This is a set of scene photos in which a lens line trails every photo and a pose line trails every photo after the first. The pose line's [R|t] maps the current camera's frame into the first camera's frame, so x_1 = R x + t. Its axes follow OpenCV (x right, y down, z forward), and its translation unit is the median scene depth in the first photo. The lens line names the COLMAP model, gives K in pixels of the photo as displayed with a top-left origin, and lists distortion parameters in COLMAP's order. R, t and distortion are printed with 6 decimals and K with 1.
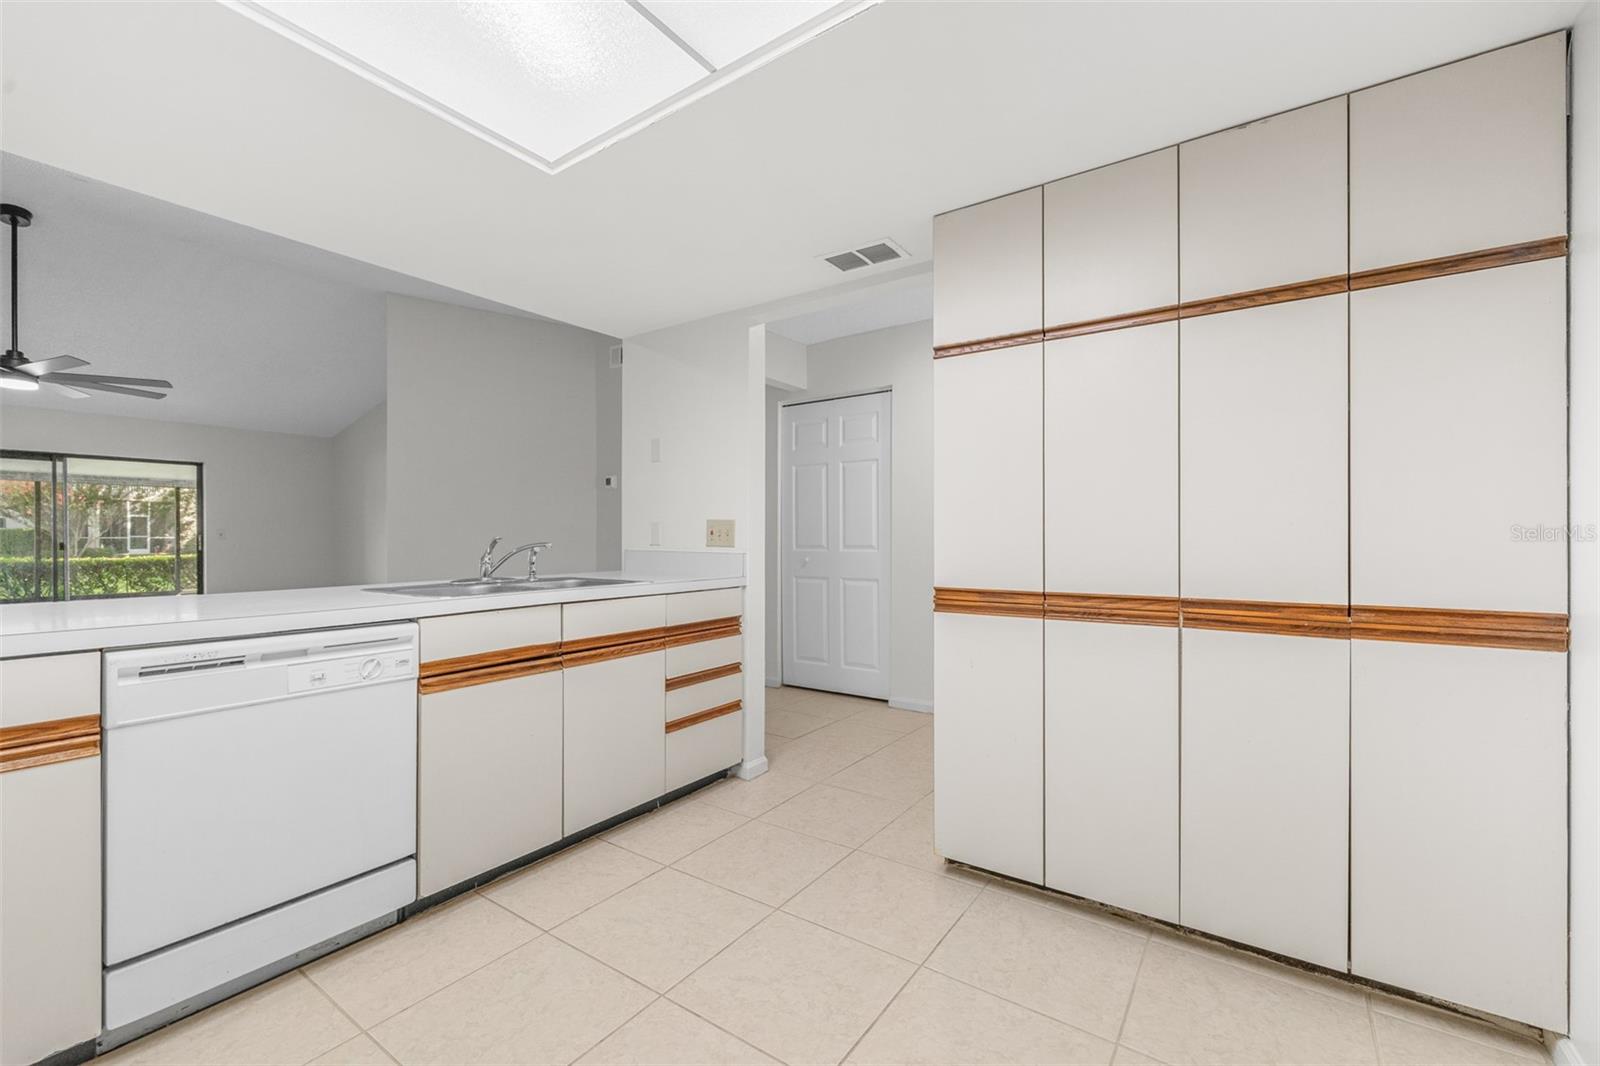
lens RADIAL K [[668.1, 0, 800.0], [0, 668.1, 533.0], [0, 0, 1]] dist [-0.001035, -0.000058]
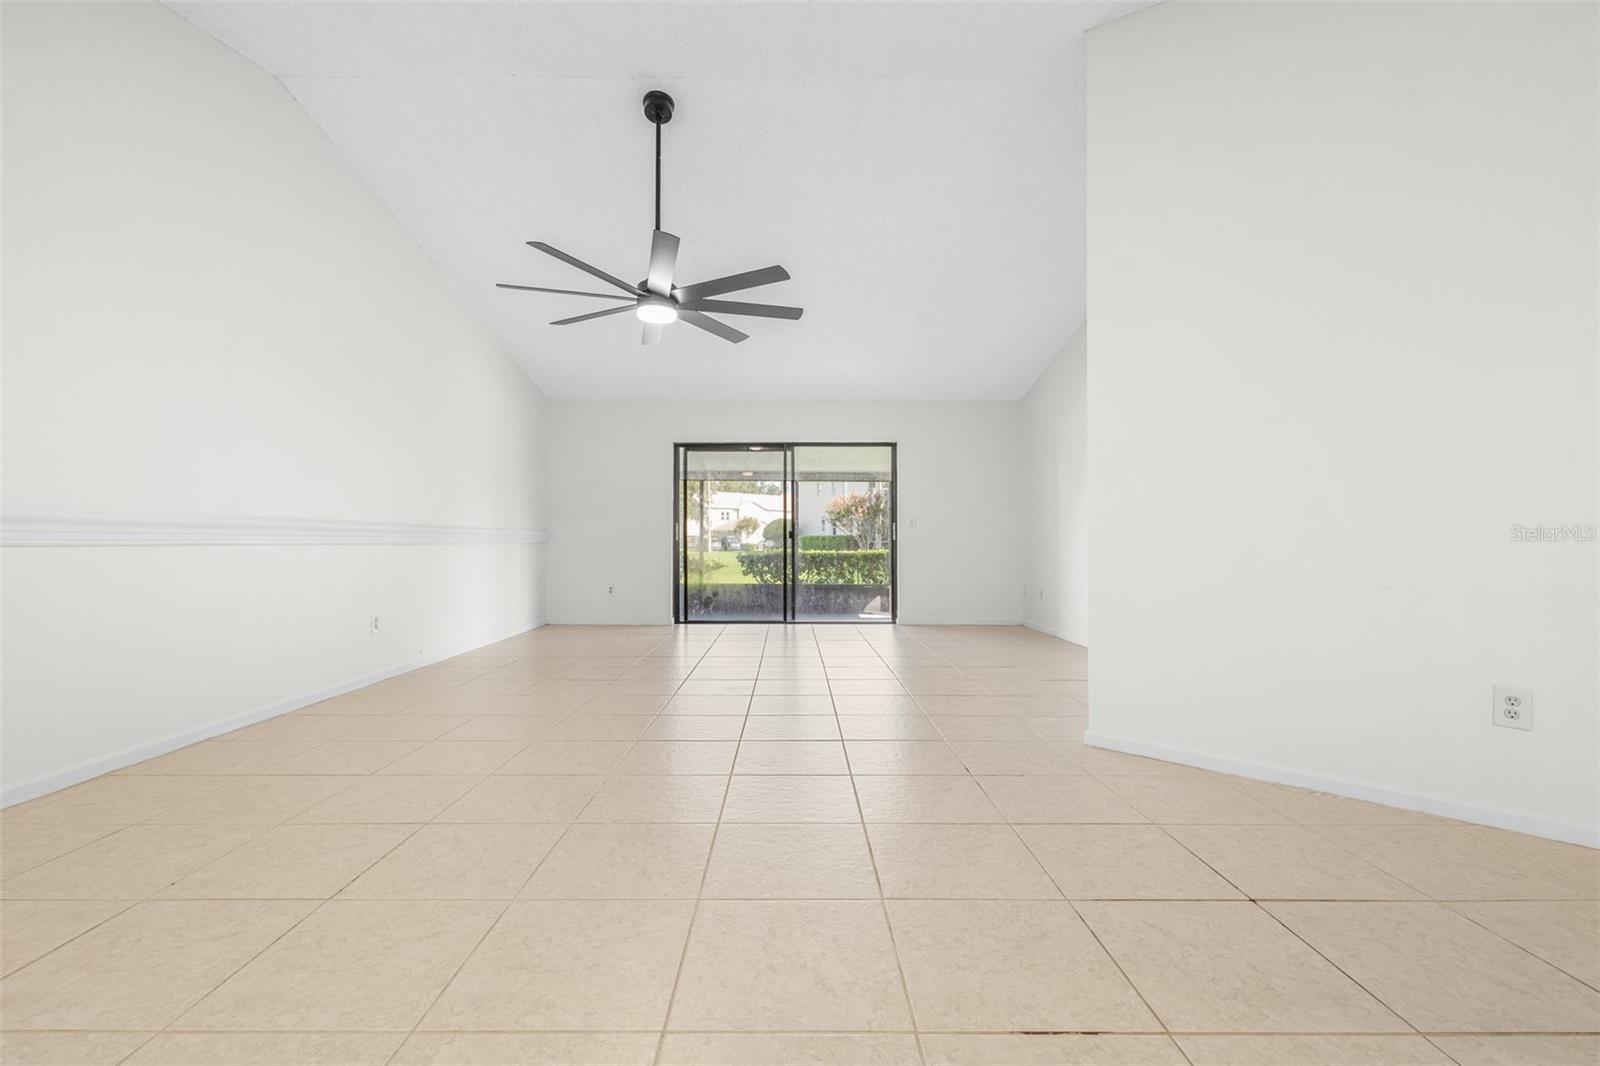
lens RADIAL K [[690.0, 0, 790.0], [0, 690.0, 520.9], [0, 0, 1]] dist [-0.000345, 0.000047]
pose [[0.575232, -0.025105, -0.817605, -0.911876], [0.002430, 0.999577, -0.028983, 0.109200], [0.817987, 0.014685, 0.575050, 1.453066]]
